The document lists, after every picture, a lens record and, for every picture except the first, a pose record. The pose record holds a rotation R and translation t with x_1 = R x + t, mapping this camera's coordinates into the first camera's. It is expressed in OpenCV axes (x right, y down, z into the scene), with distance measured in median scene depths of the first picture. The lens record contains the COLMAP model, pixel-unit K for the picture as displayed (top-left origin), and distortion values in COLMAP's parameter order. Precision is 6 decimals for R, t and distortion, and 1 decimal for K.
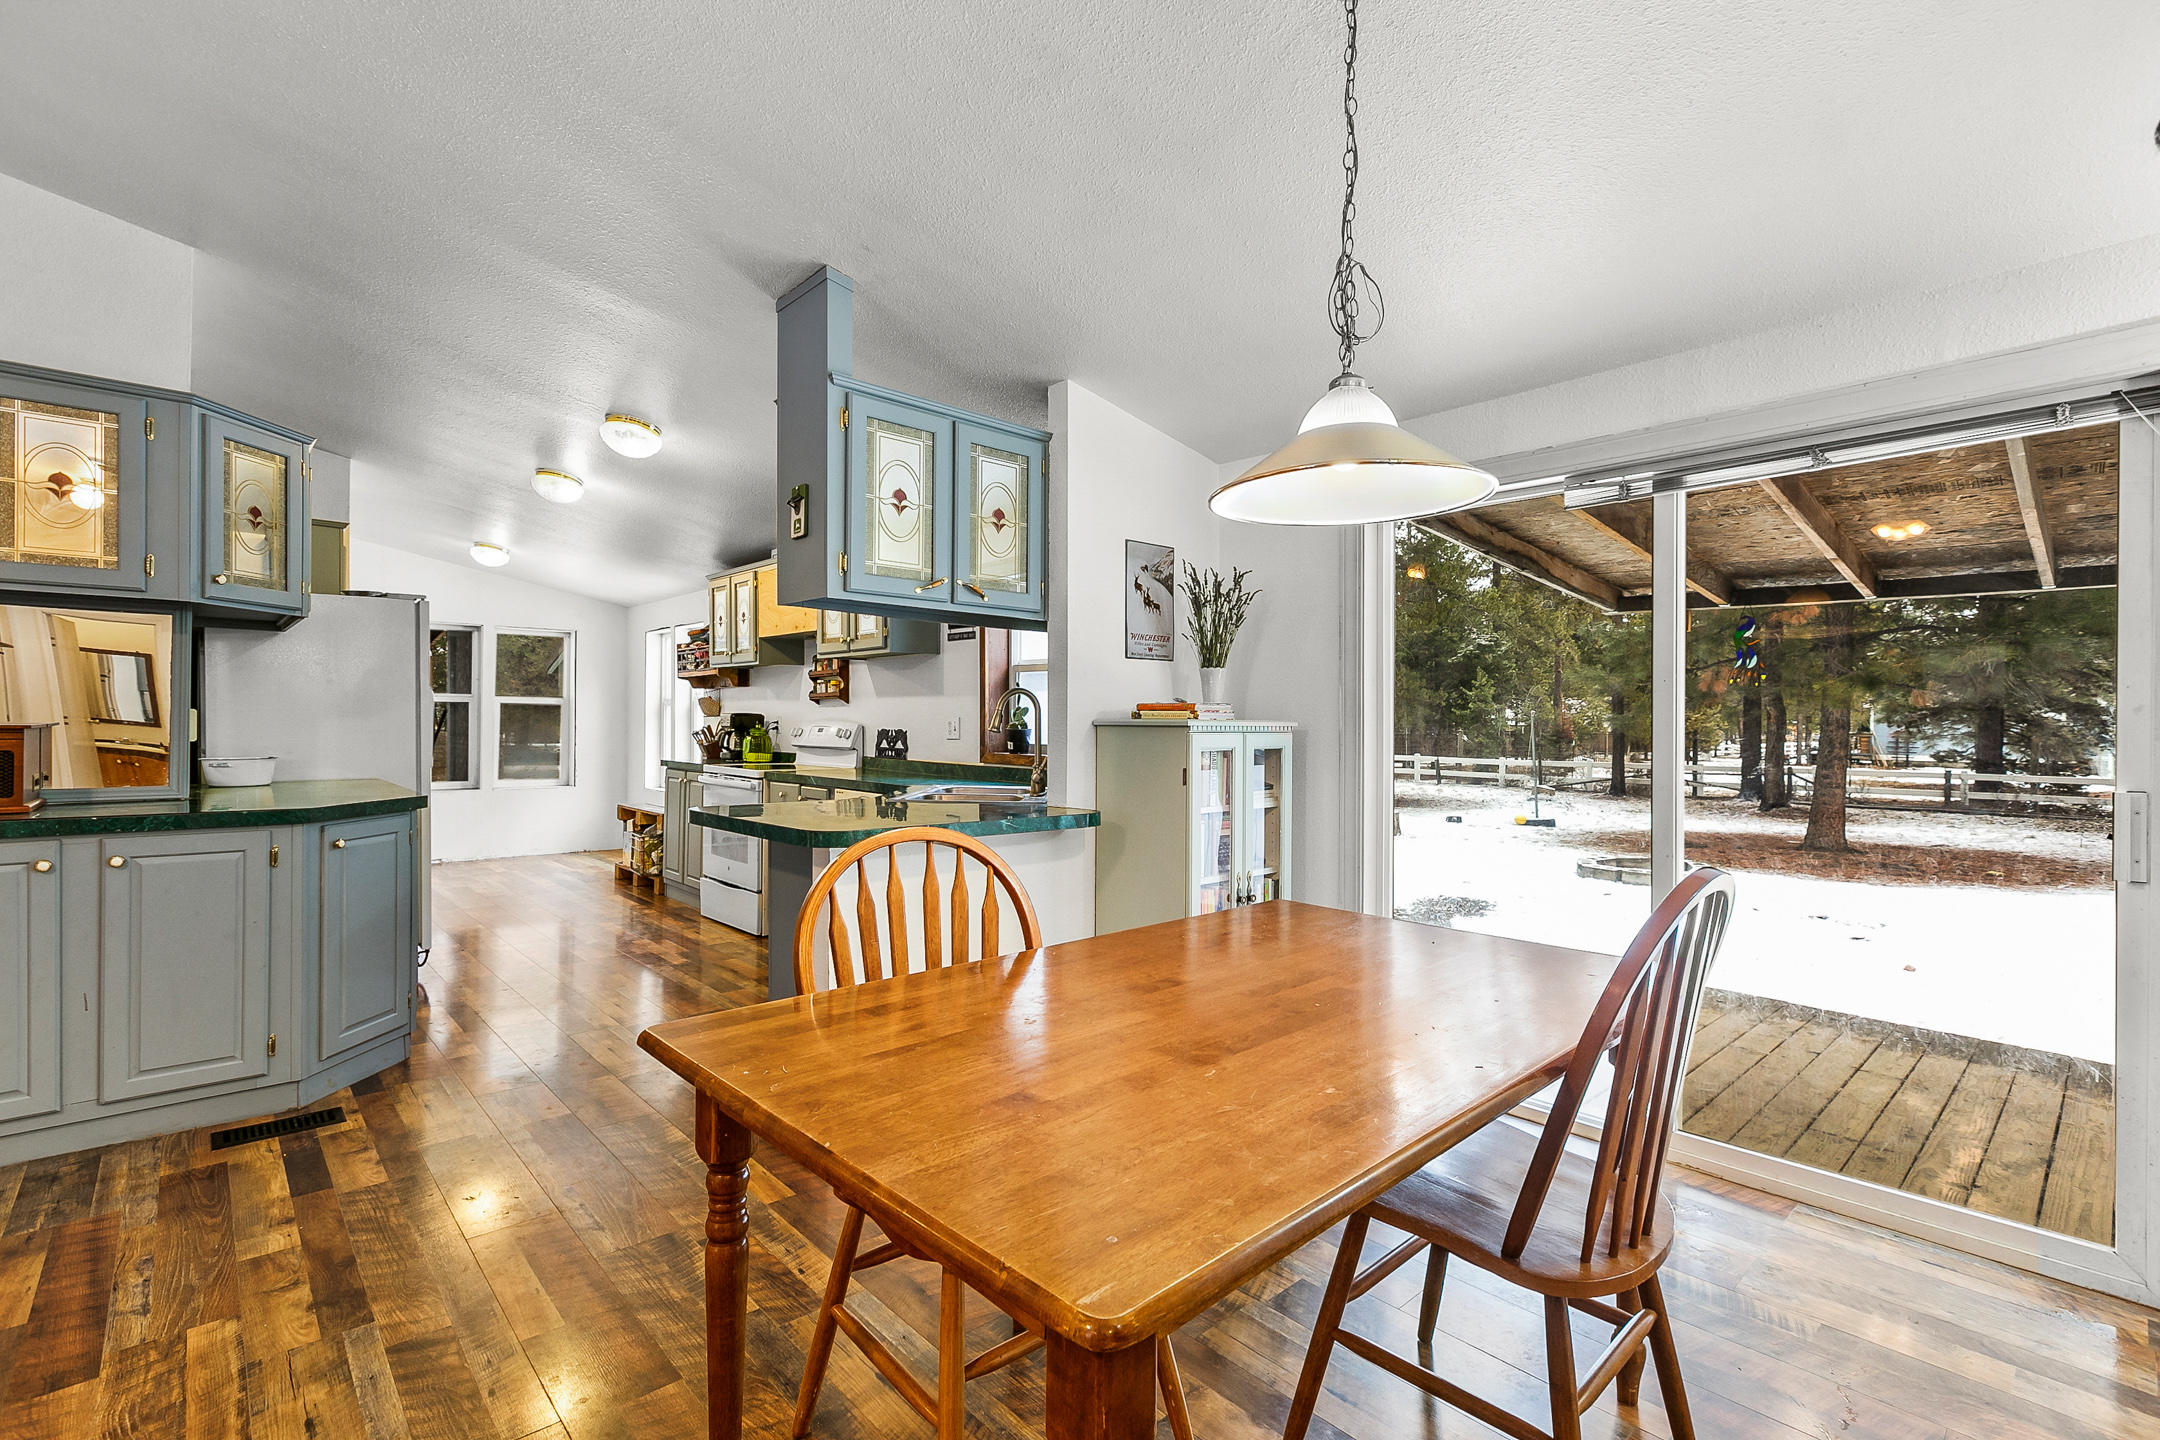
lens RADIAL K [[974.7, 0, 1082.5], [0, 974.7, 721.5], [0, 0, 1]] dist [0.000055, -0.001069]
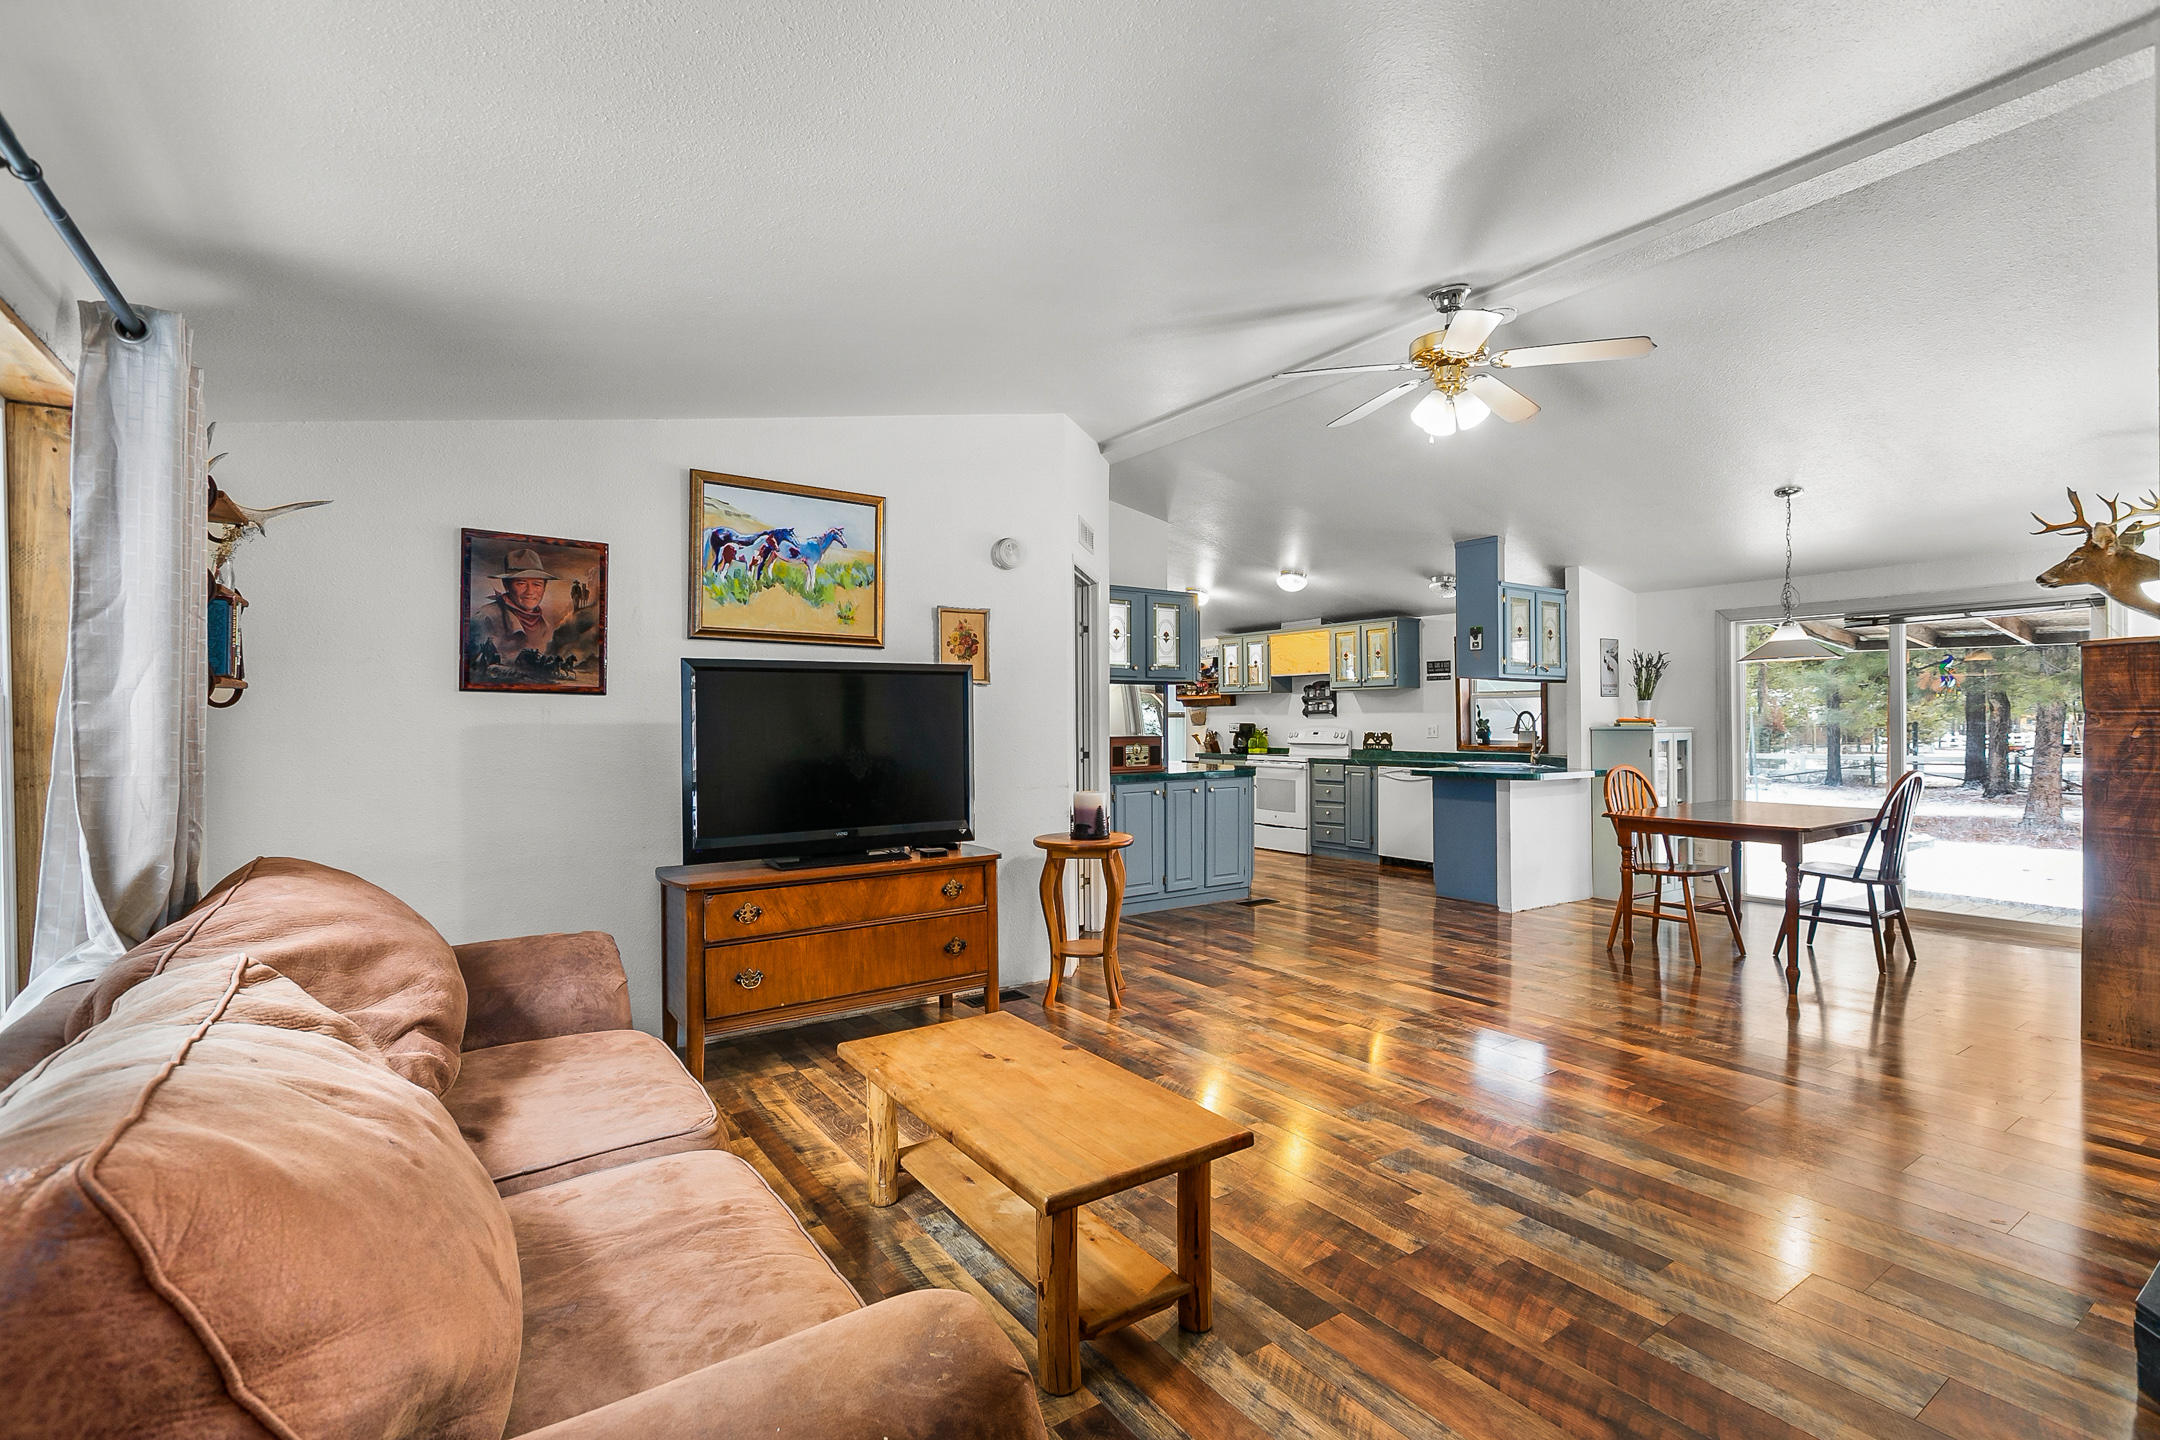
lens RADIAL K [[974.7, 0, 1085.8], [0, 974.7, 718.1], [0, 0, 1]] dist [0.000055, -0.001069]
pose [[0.989467, -0.014213, -0.144062, -0.454021], [0.013741, 0.999896, -0.004273, -0.016229], [0.144108, 0.002248, 0.989559, -0.729581]]
